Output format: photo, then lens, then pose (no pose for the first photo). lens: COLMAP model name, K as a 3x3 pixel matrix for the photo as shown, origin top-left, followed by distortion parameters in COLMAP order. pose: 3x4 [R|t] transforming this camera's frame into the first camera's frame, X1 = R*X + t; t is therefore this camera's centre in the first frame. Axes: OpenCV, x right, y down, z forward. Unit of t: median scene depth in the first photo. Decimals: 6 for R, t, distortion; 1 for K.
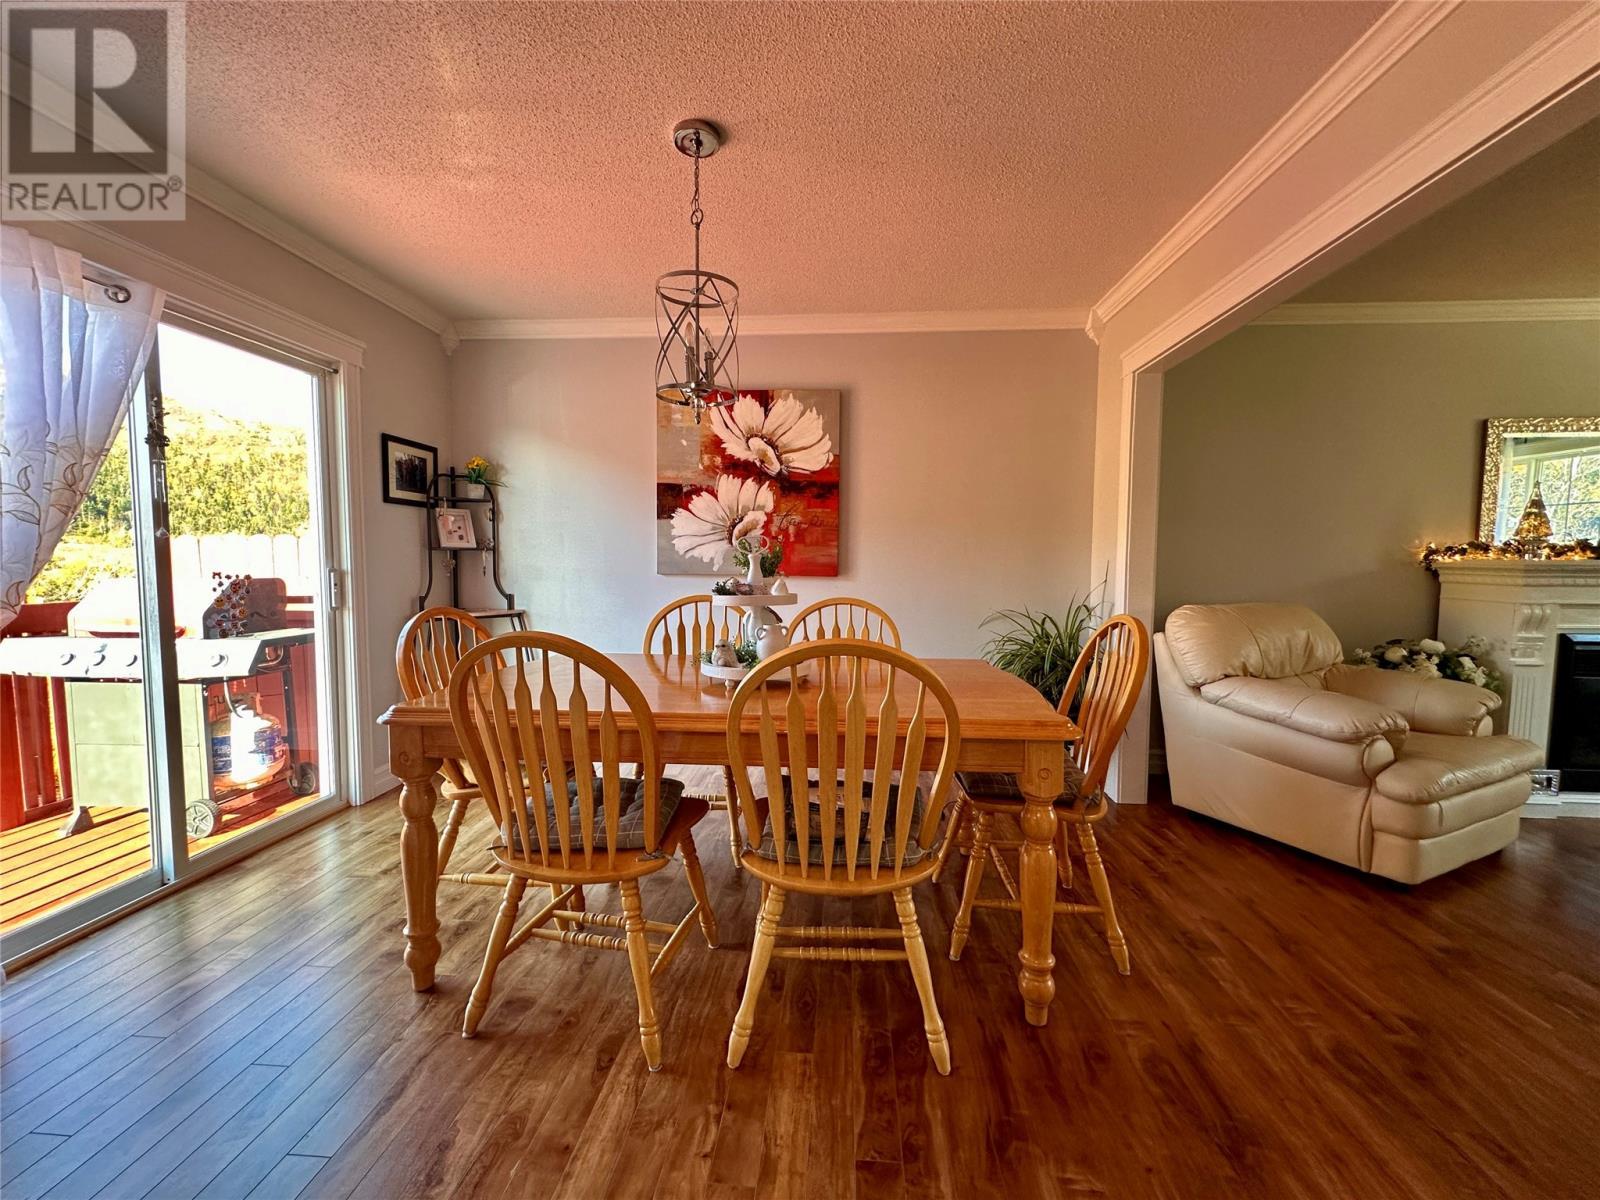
lens RADIAL K [[638.4, 0, 799.8], [0, 638.4, 598.9], [0, 0, 1]] dist [-0.001426, -0.000144]
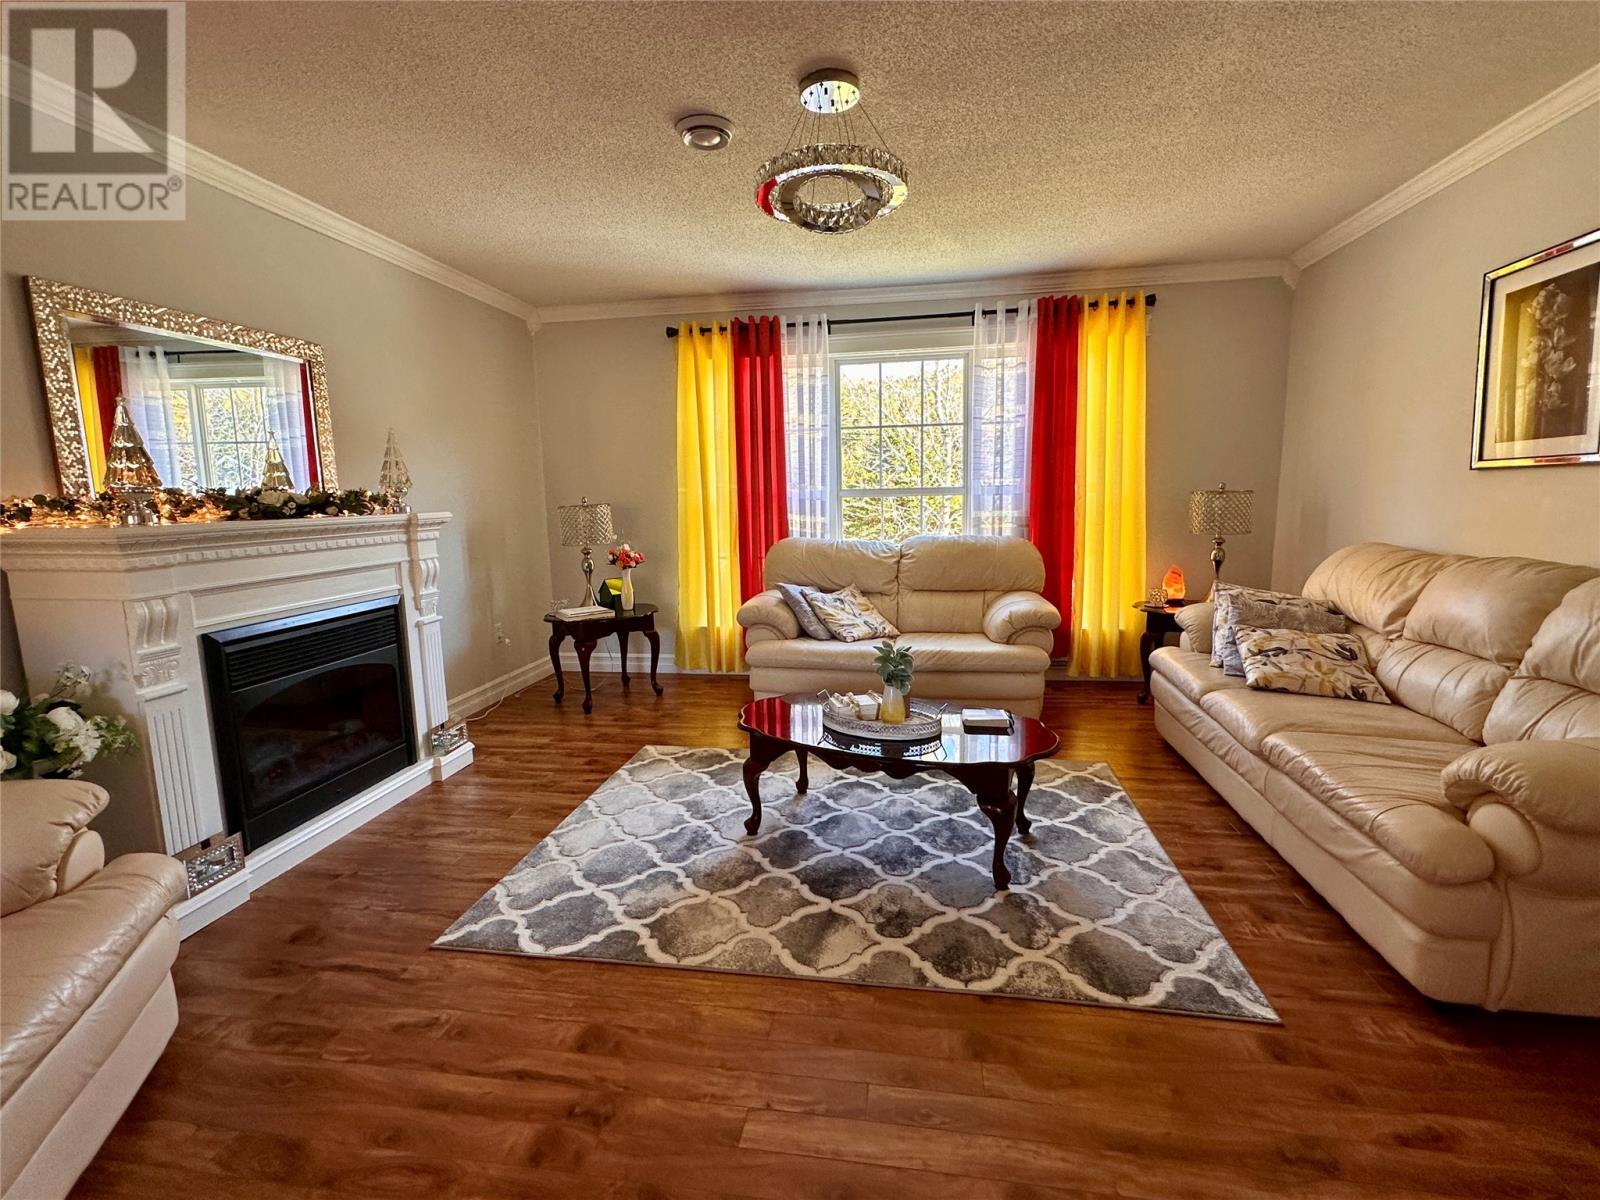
lens RADIAL K [[730.6, 0, 800.0], [0, 730.6, 600.0], [0, 0, 1]] dist [-0.002777, -0.000825]
pose [[0.086150, -0.154020, 0.984305, 0.463813], [0.083126, 0.985644, 0.146955, -0.037170], [-0.992808, 0.069161, 0.097716, 0.279821]]
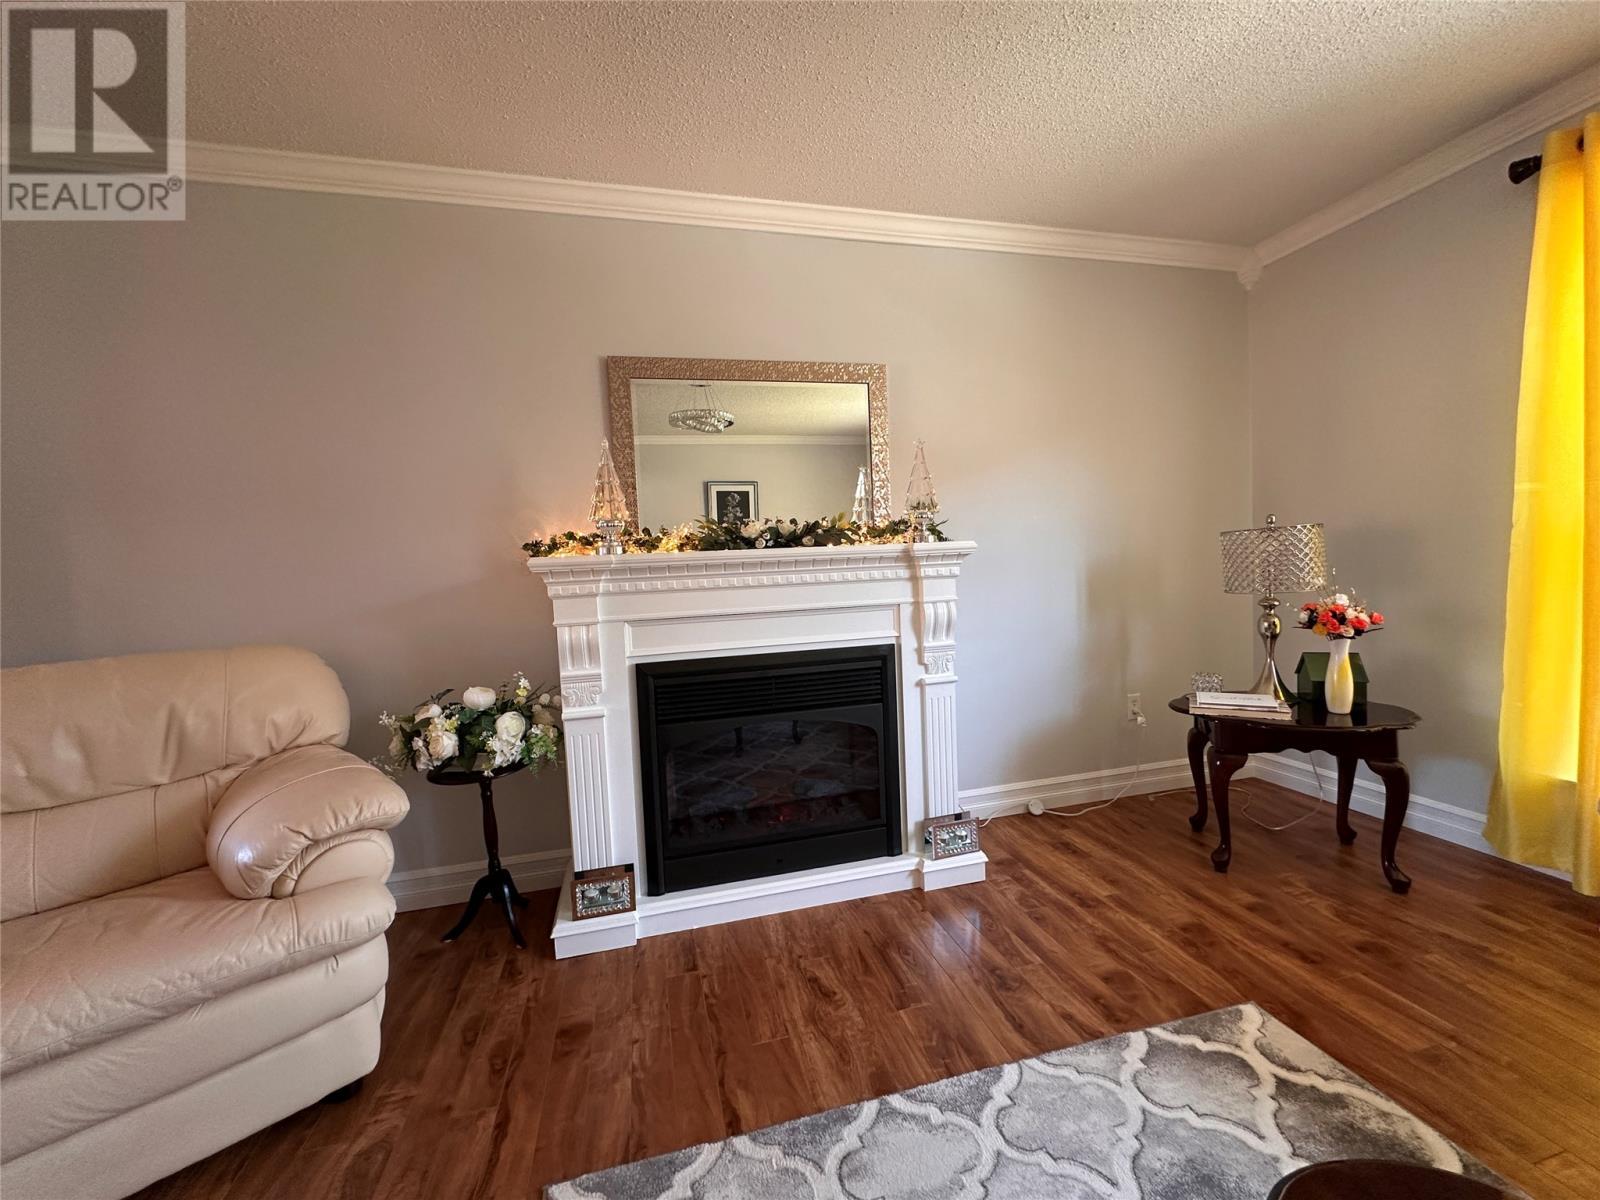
lens RADIAL K [[638.4, 0, 799.8], [0, 638.4, 598.9], [0, 0, 1]] dist [-0.001426, -0.000144]
pose [[0.946961, -0.065462, 0.314611, 1.056088], [0.070286, 0.997519, -0.004003, 0.001282], [-0.313568, 0.025903, 0.949212, 0.280778]]
